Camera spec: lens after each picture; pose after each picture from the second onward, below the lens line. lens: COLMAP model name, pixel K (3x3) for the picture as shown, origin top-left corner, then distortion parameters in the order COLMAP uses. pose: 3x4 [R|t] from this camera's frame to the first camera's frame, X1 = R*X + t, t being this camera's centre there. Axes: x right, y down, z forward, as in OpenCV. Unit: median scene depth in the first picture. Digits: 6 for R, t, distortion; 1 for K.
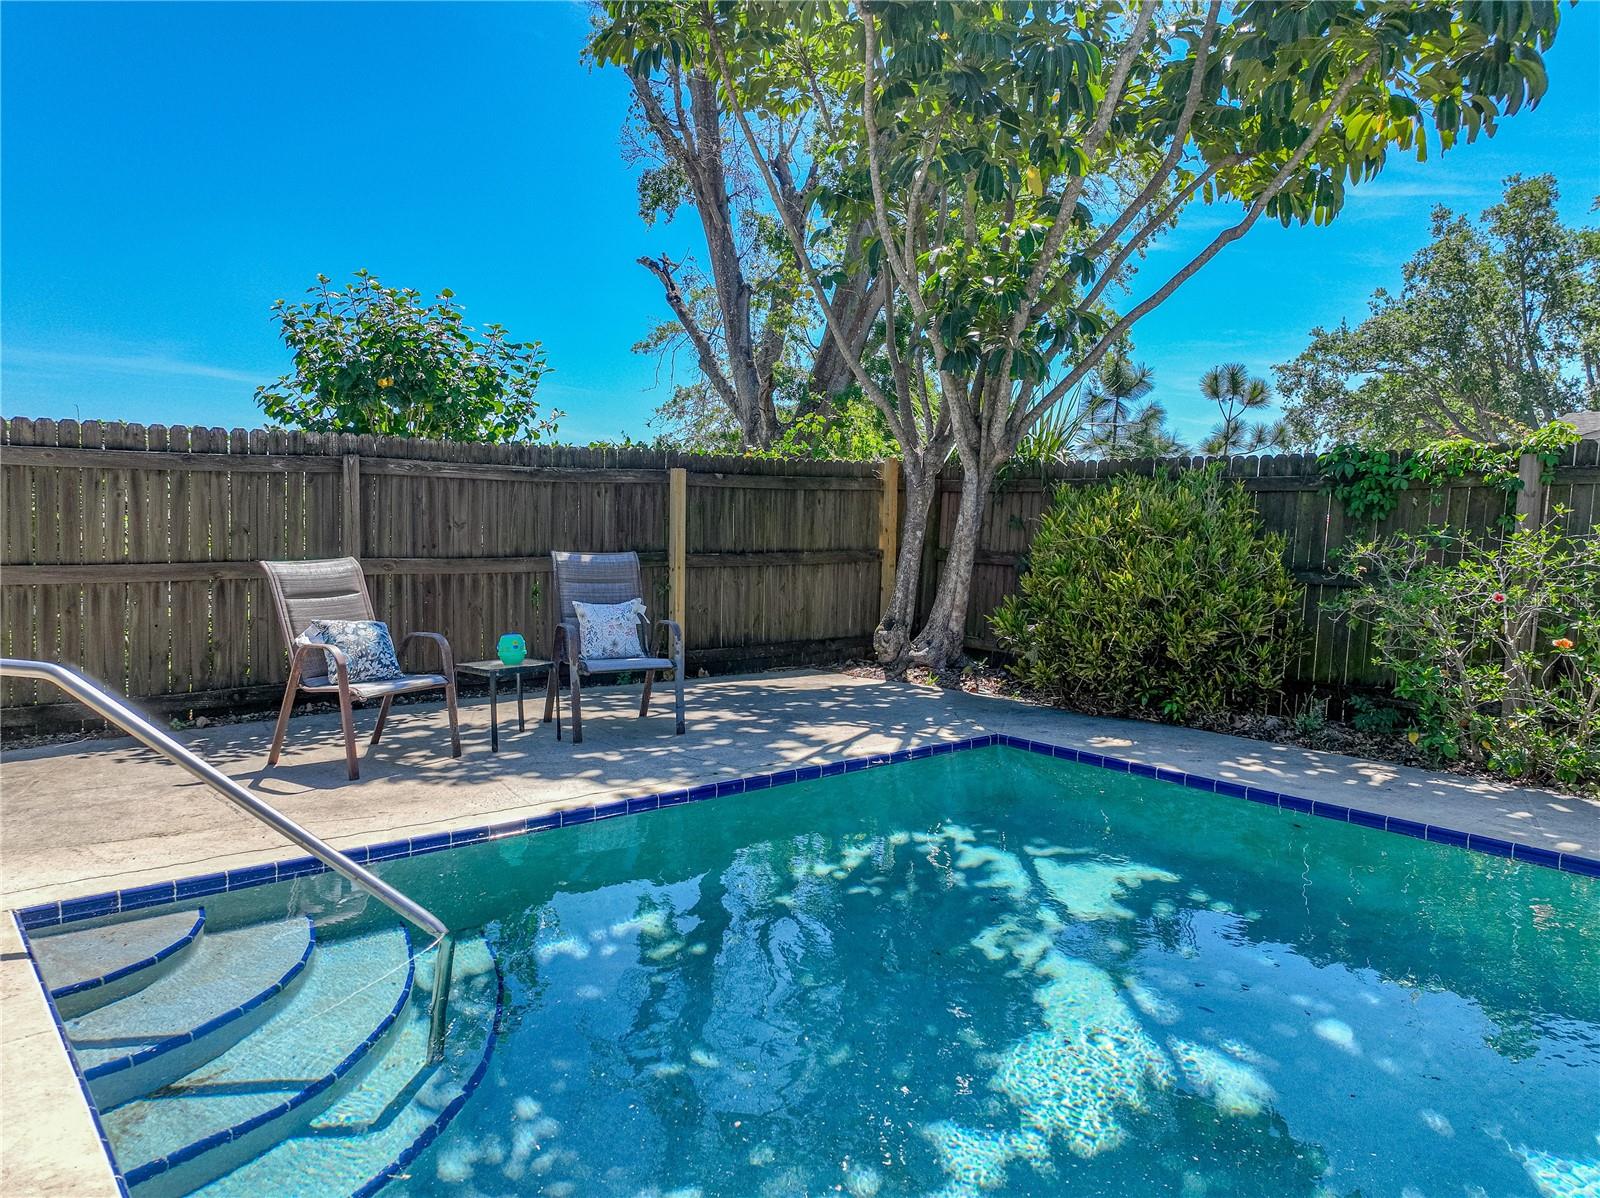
lens RADIAL K [[1105.9, 0, 819.7], [0, 1105.9, 625.9], [0, 0, 1]] dist [-0.010656, 0.016142]
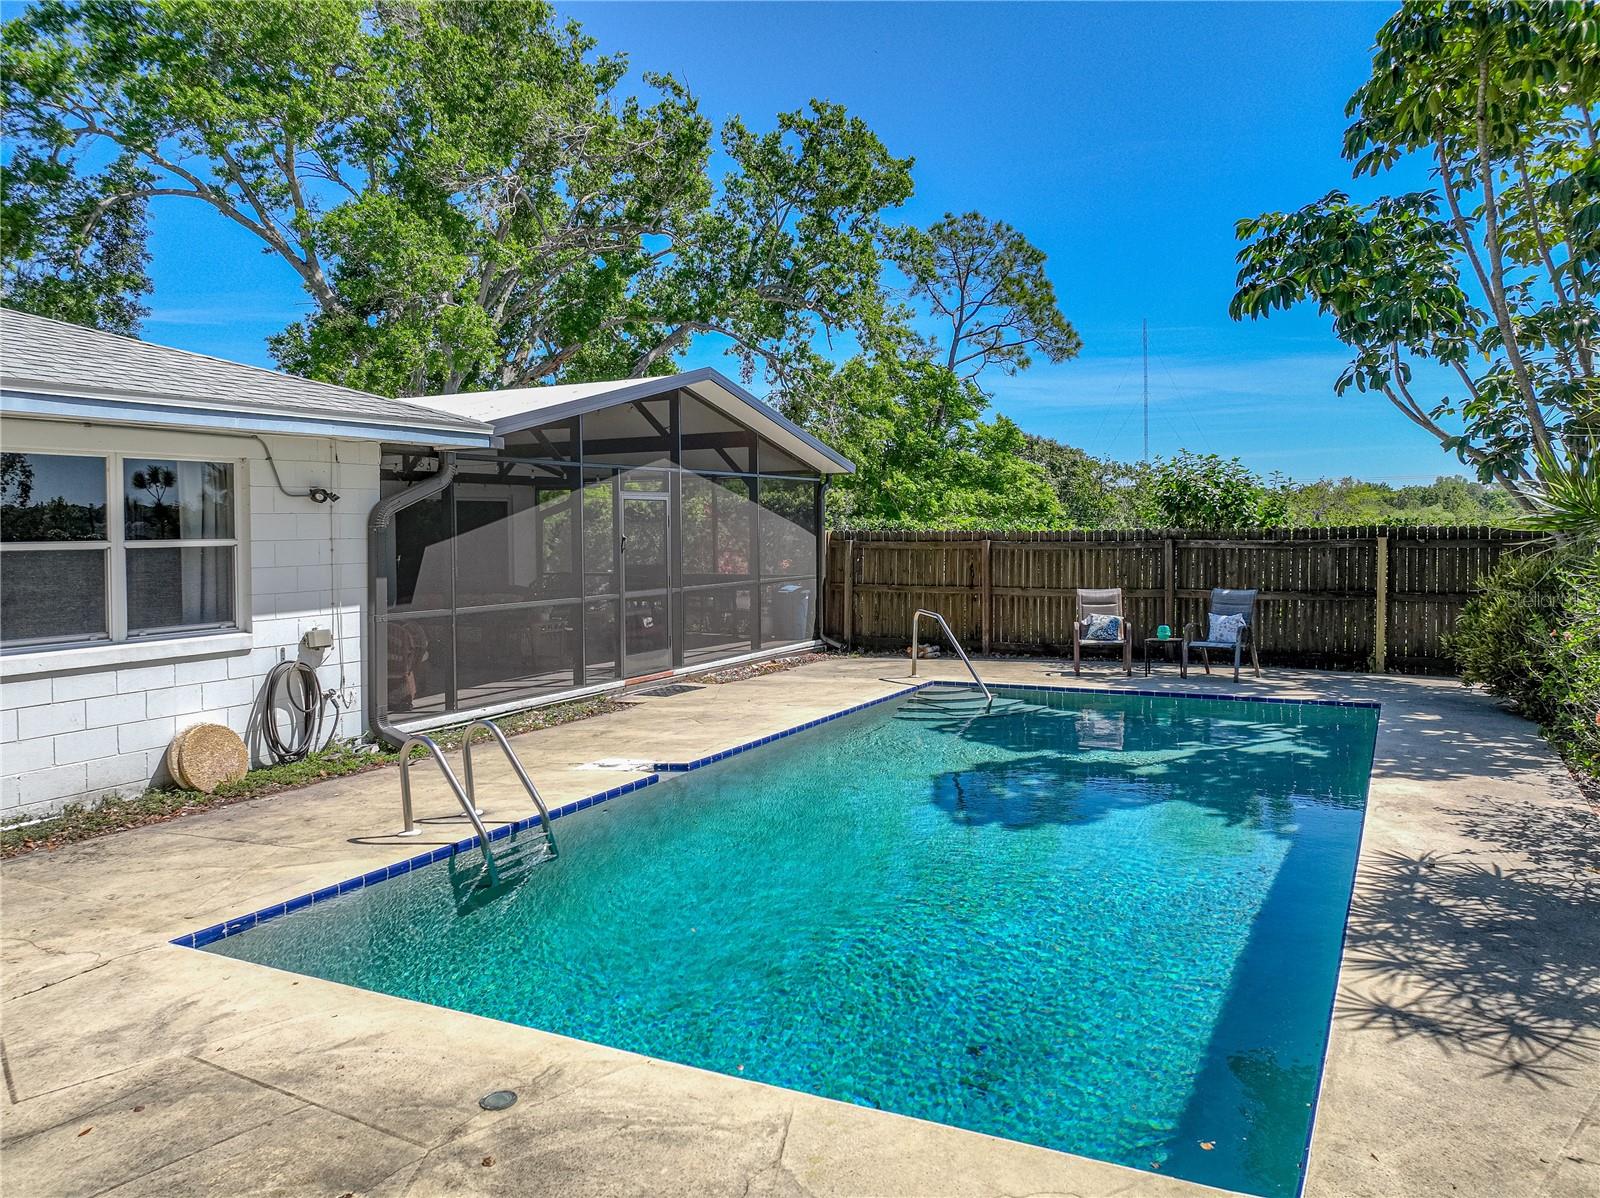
lens RADIAL K [[1168.1, 0, 860.5], [0, 1168.1, 575.6], [0, 0, 1]] dist [-0.002120, 0.014666]
pose [[0.423288, 0.017362, -0.905829, 1.286212], [-0.078370, 0.996770, -0.017516, -0.003351], [0.902599, 0.078404, 0.423282, -0.424920]]
